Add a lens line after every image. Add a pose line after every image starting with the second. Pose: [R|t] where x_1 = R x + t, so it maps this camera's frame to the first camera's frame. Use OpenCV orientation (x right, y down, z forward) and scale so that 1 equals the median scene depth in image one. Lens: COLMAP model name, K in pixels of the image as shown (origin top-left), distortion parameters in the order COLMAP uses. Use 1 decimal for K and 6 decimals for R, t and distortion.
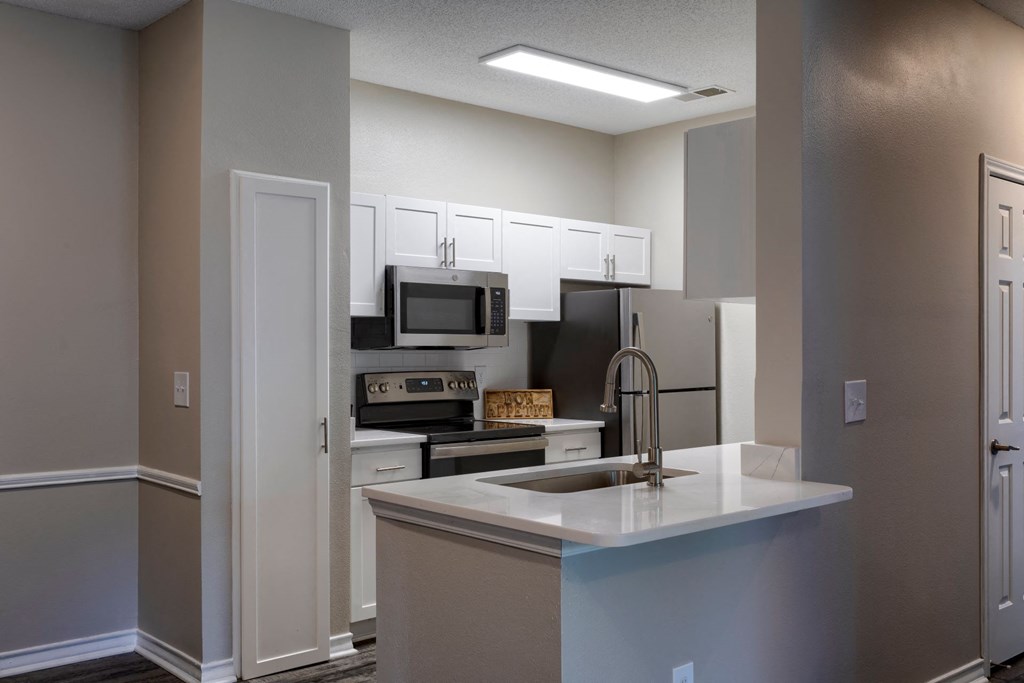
lens RADIAL K [[910.5, 0, 512.0], [0, 910.5, 341.5], [0, 0, 1]] dist [-0.004124, 0.015141]
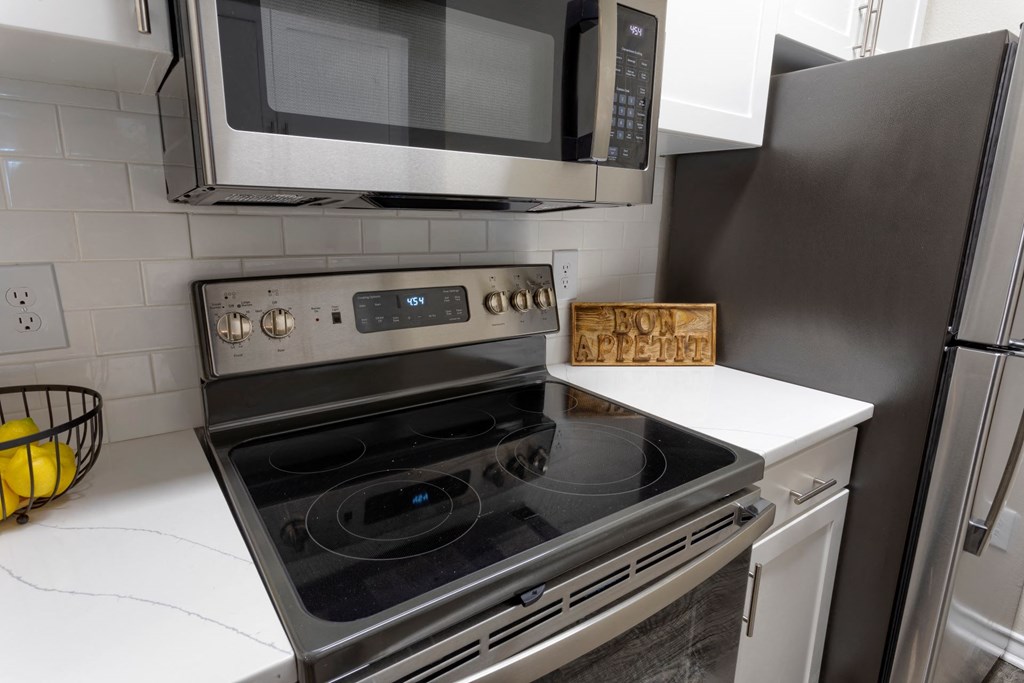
lens RADIAL K [[533.4, 0, 490.3], [0, 533.4, 351.1], [0, 0, 1]] dist [-0.000572, 0.000171]
pose [[0.987918, 0.056869, -0.144169, -0.032019], [-0.017987, 0.966030, 0.257804, 0.008191], [0.153932, -0.252096, 0.955381, 0.761535]]
